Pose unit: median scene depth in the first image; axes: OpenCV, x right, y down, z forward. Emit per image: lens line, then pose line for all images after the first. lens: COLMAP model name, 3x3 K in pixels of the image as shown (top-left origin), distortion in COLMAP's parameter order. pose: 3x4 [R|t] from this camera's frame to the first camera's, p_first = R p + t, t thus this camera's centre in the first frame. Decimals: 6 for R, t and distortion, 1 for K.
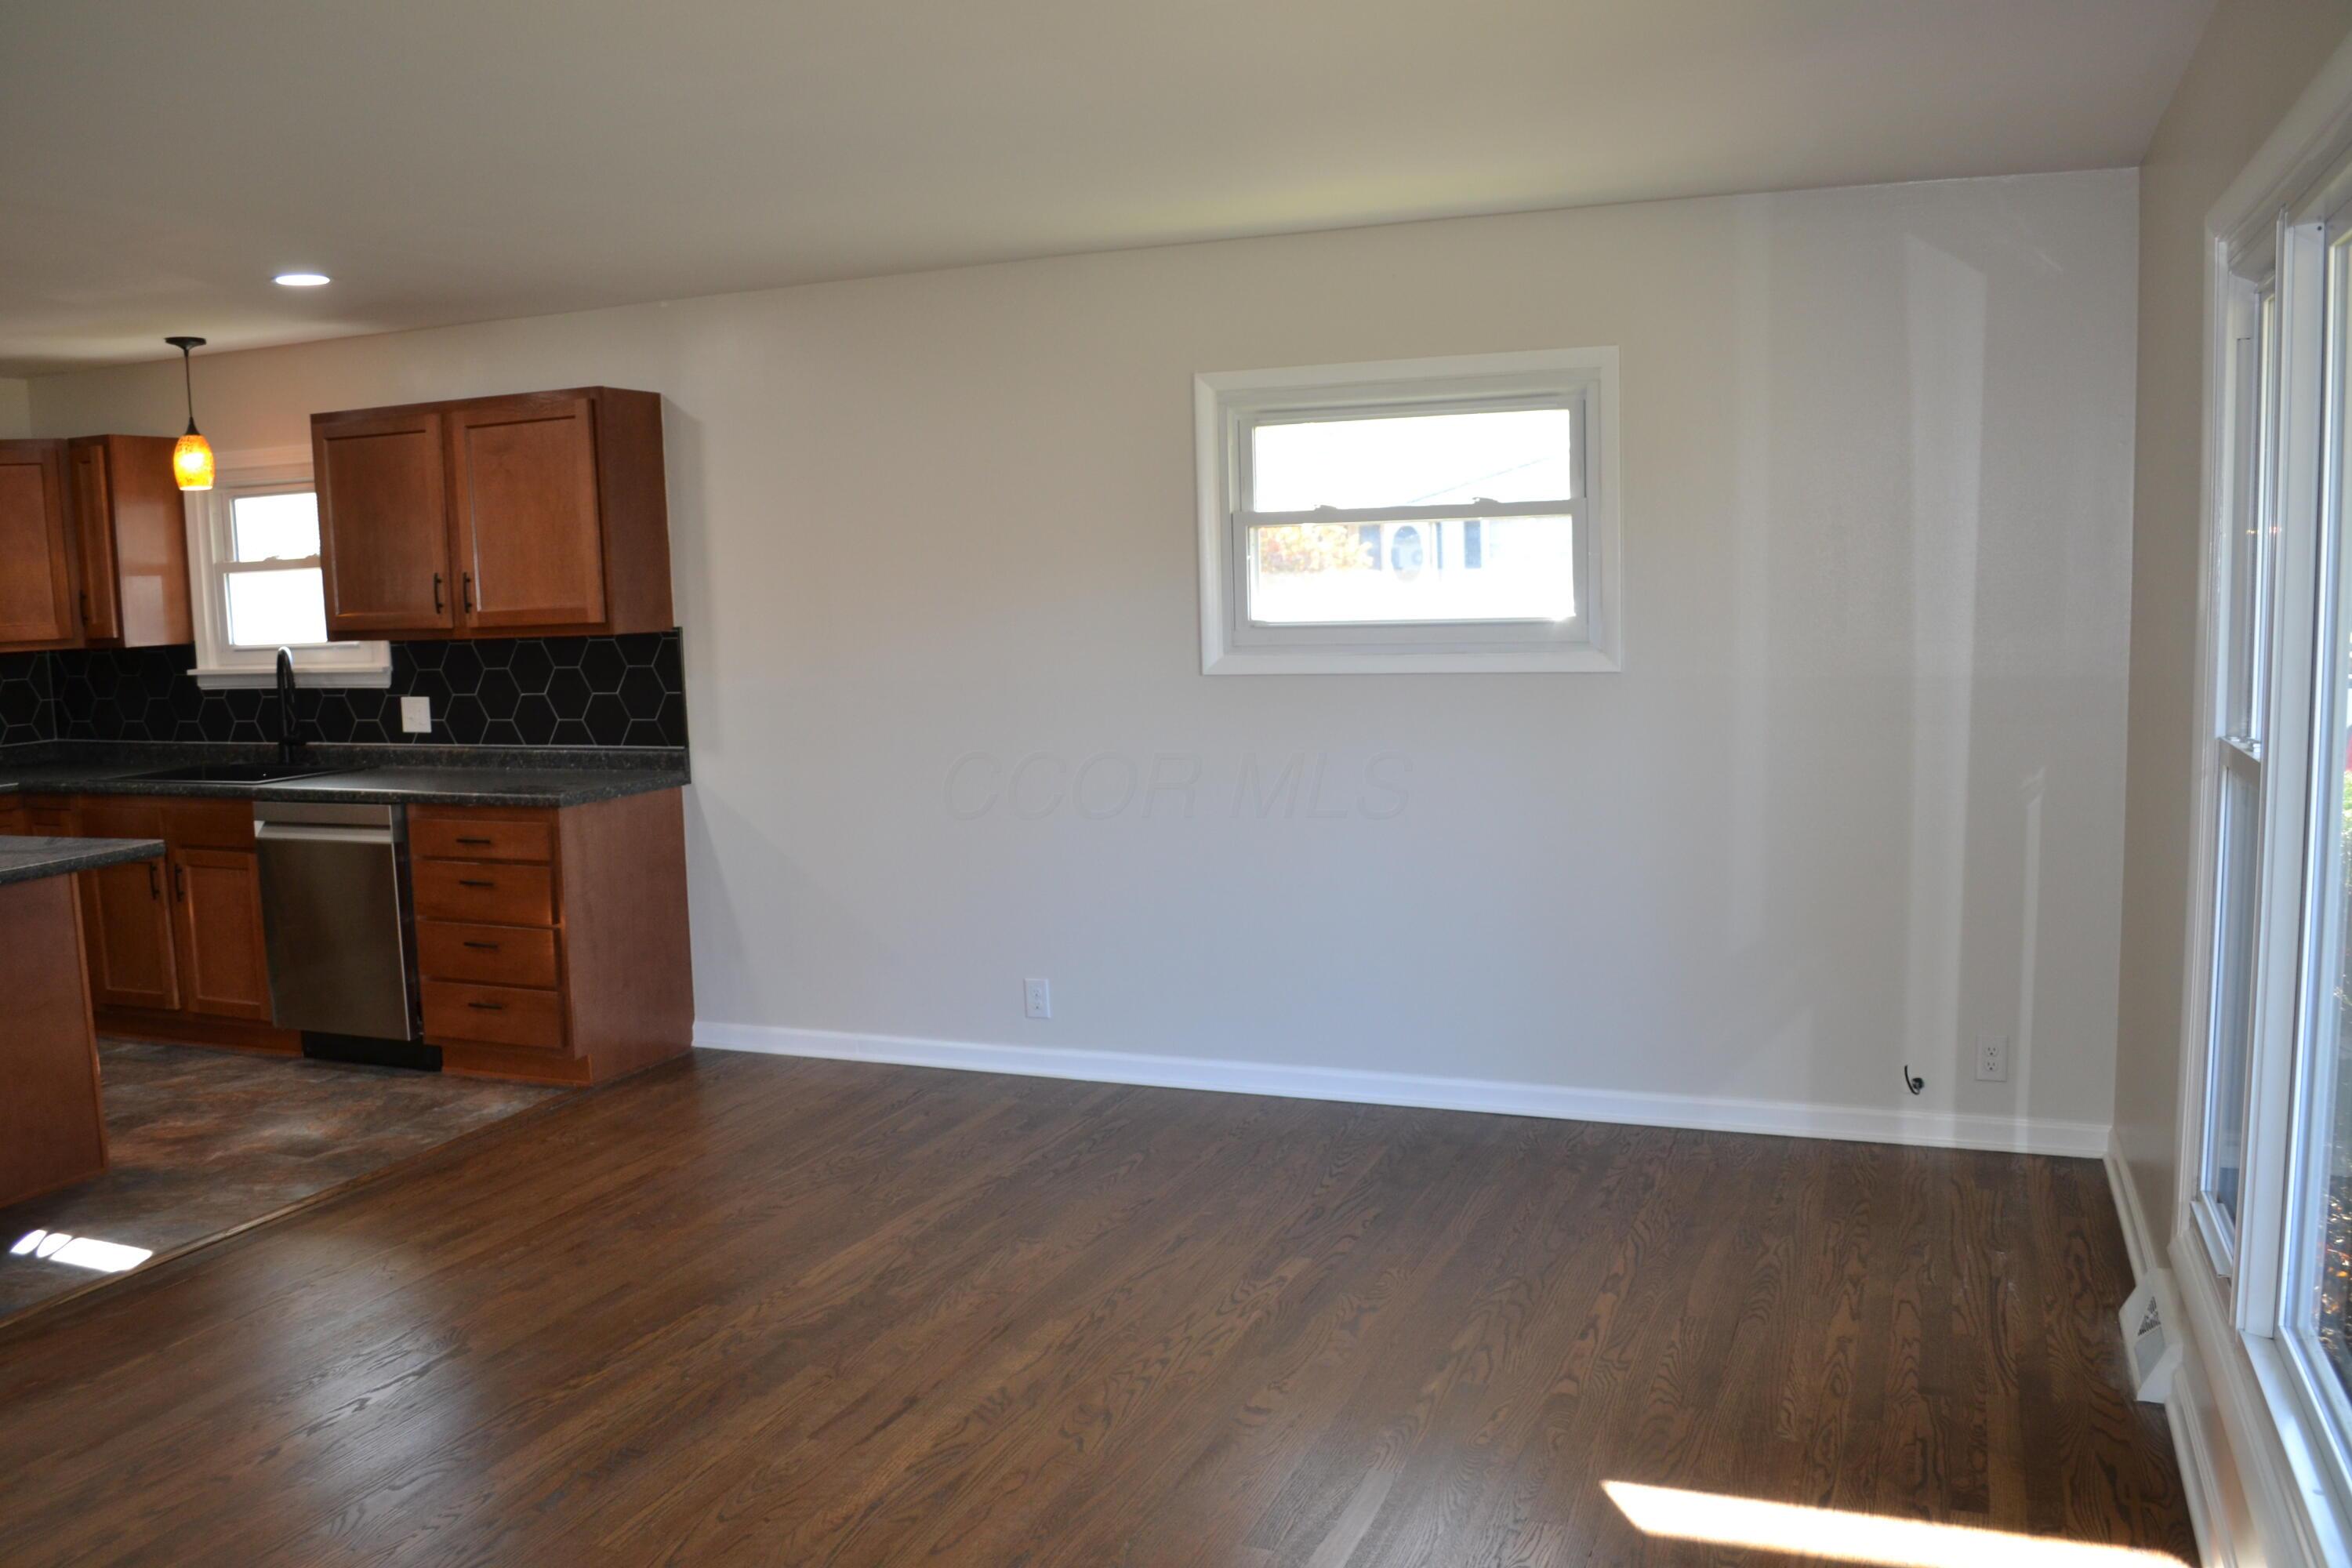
lens RADIAL K [[1919.5, 0, 1183.5], [0, 1919.5, 807.4], [0, 0, 1]] dist [-0.075589, 0.008199]
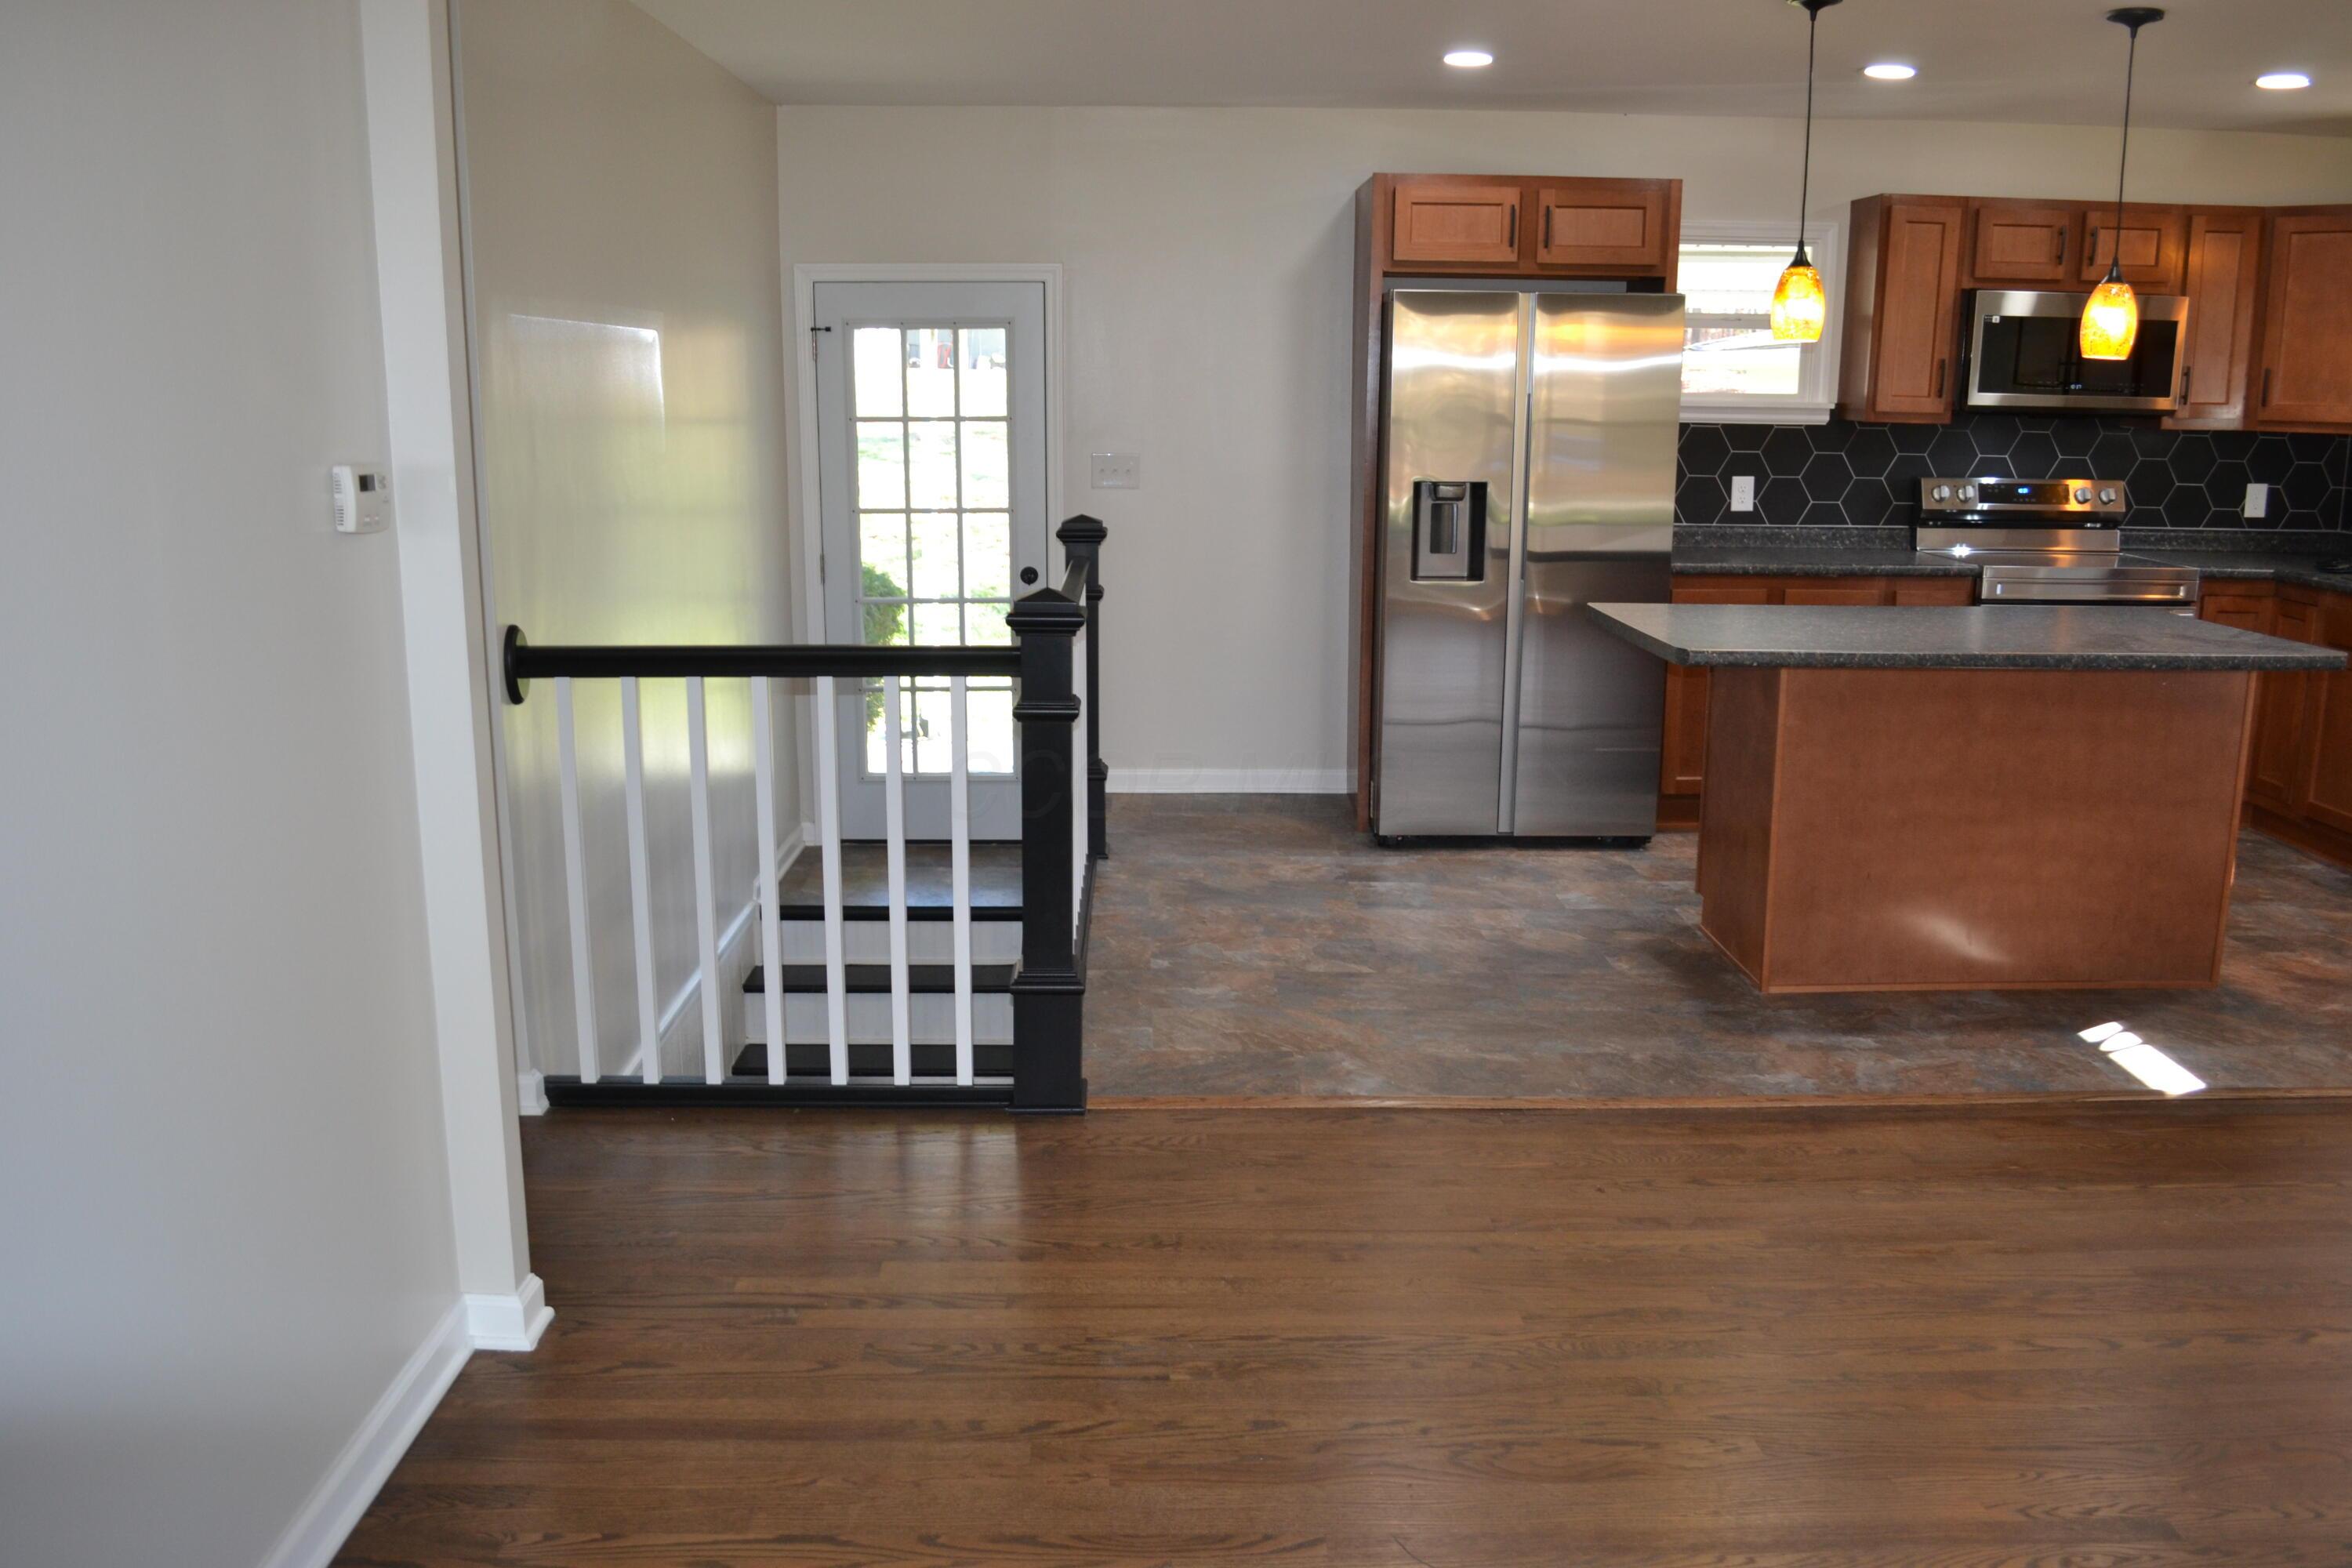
lens RADIAL K [[1919.5, 0, 1169.9], [0, 1919.5, 804.7], [0, 0, 1]] dist [-0.075589, 0.008199]
pose [[0.395799, 0.232649, -0.888379, 0.038583], [-0.130814, 0.971796, 0.196213, -0.012648], [0.908973, 0.038552, 0.415069, 0.114066]]
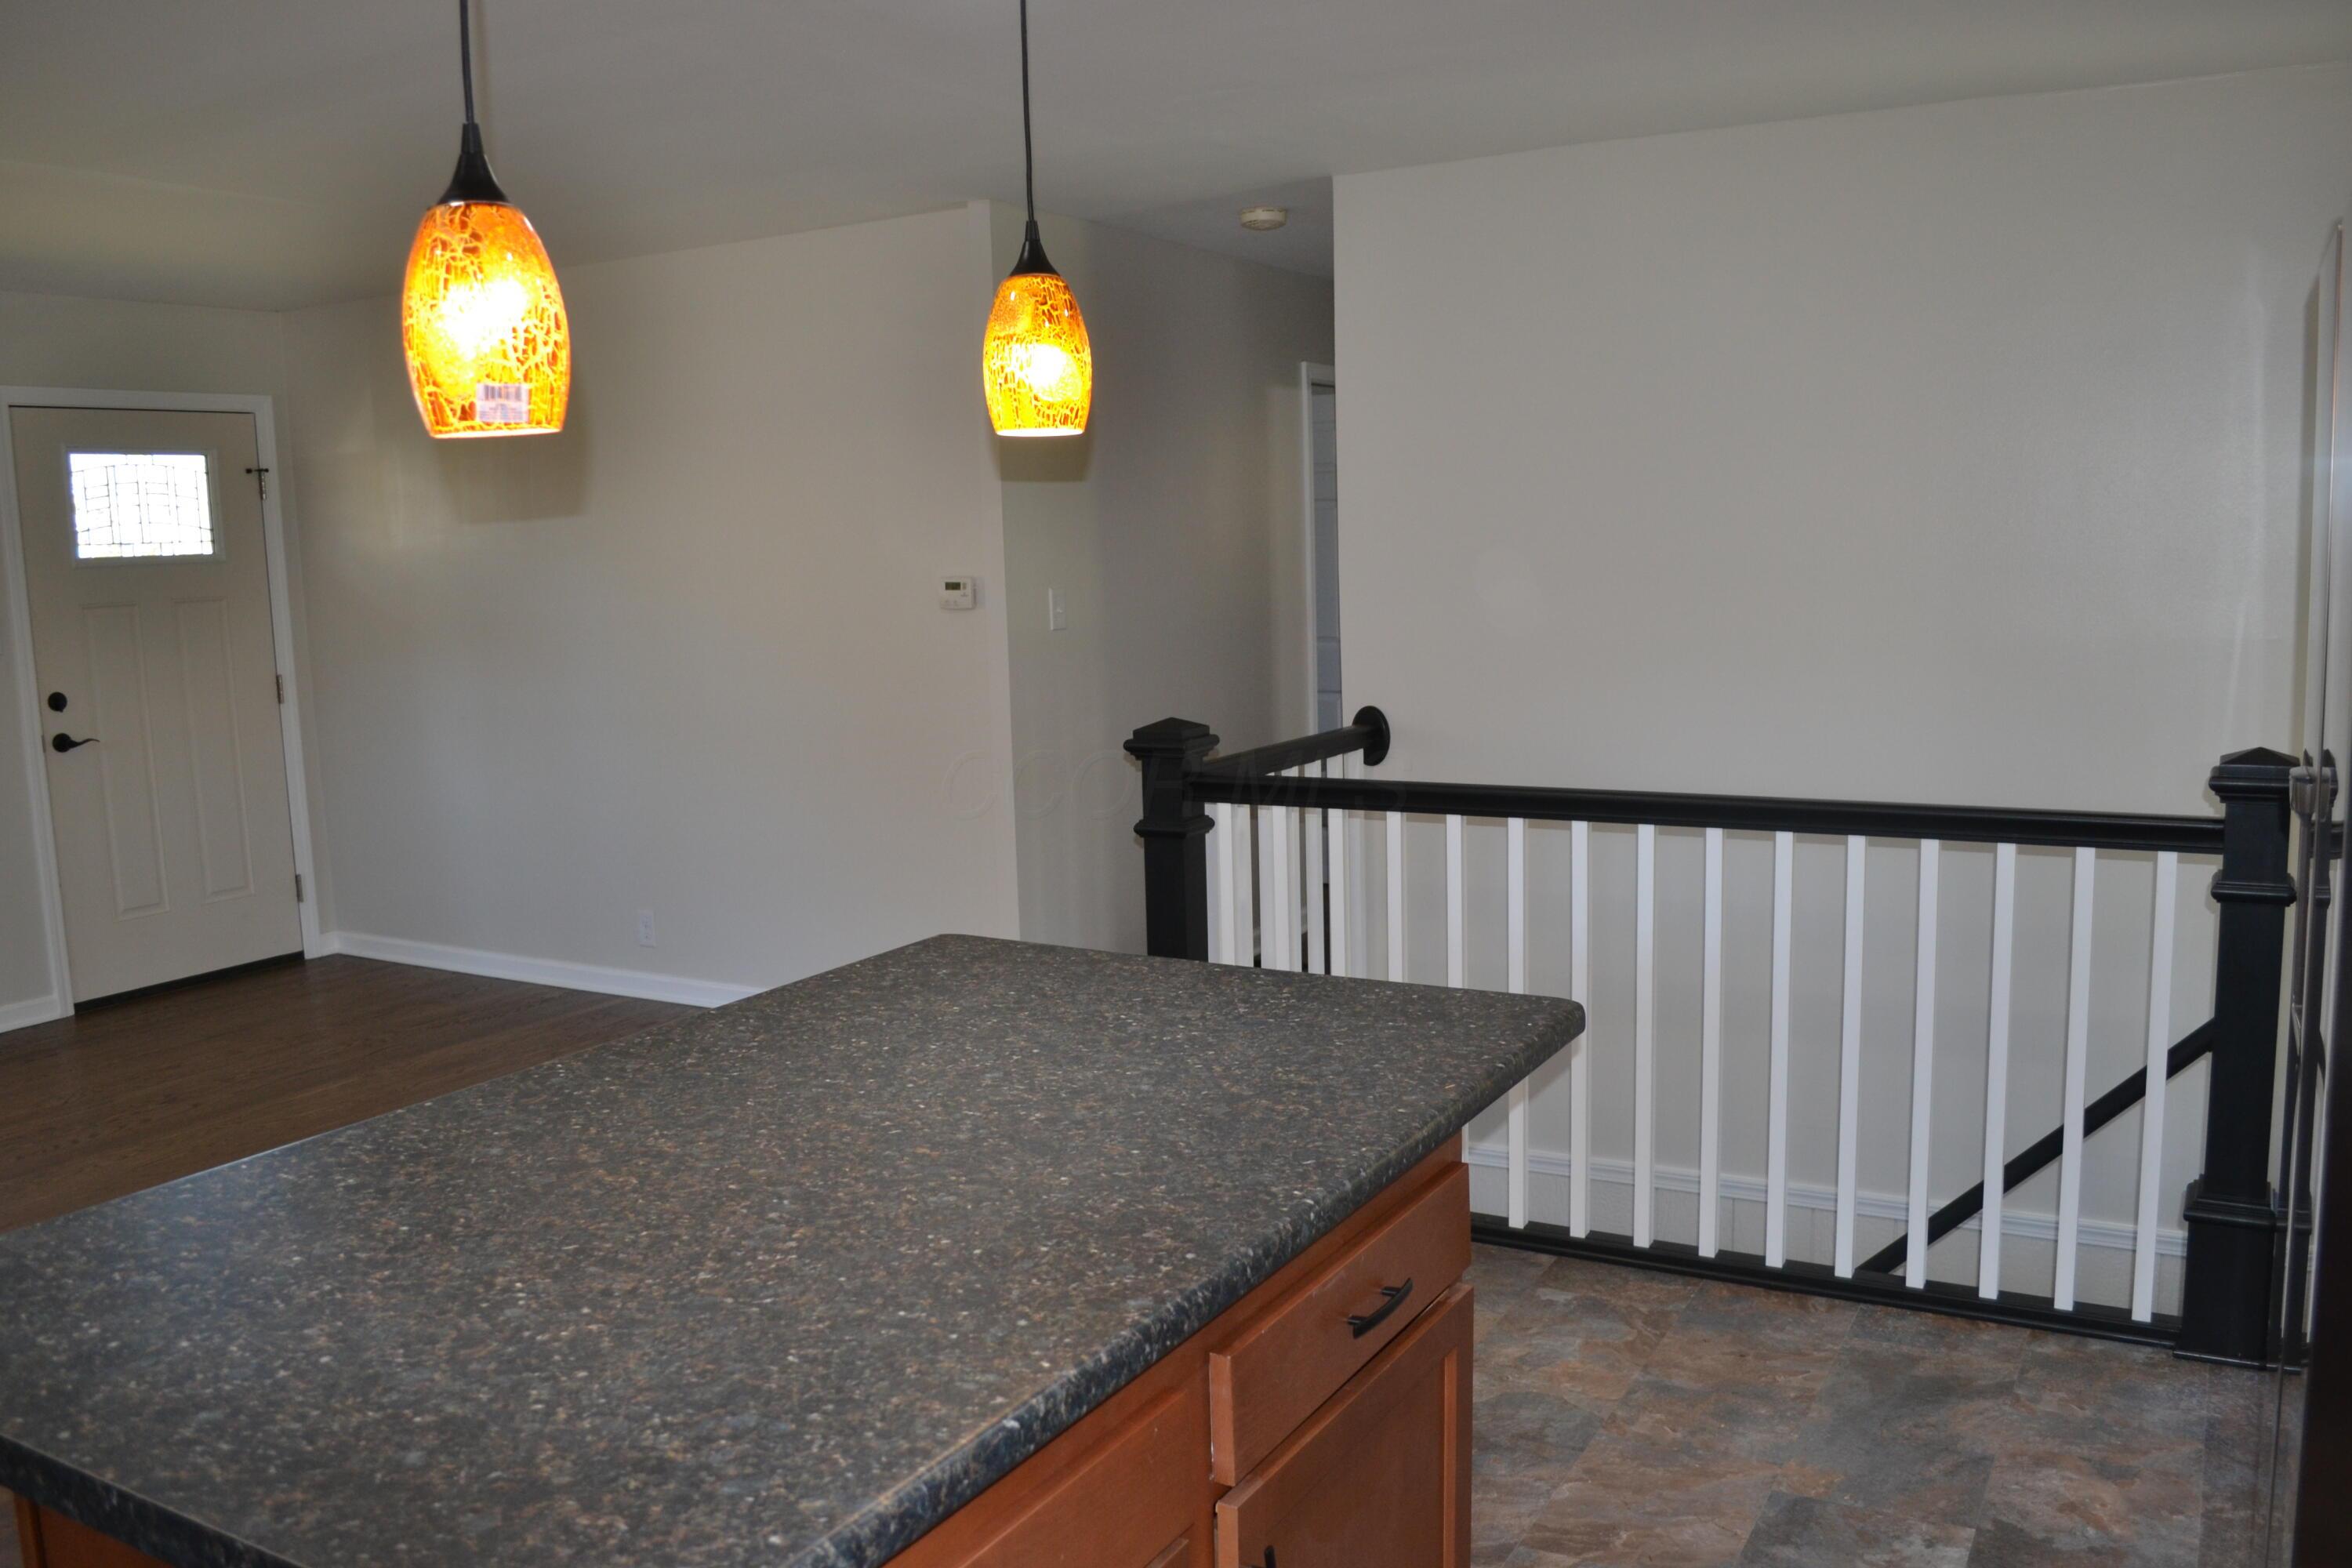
lens RADIAL K [[1919.5, 0, 1188.9], [0, 1919.5, 778.9], [0, 0, 1]] dist [-0.075589, 0.008199]
pose [[-0.991017, 0.041765, 0.127051, -0.765024], [0.072163, 0.966819, 0.245059, -0.114687], [-0.112600, 0.252026, -0.961147, 1.161767]]
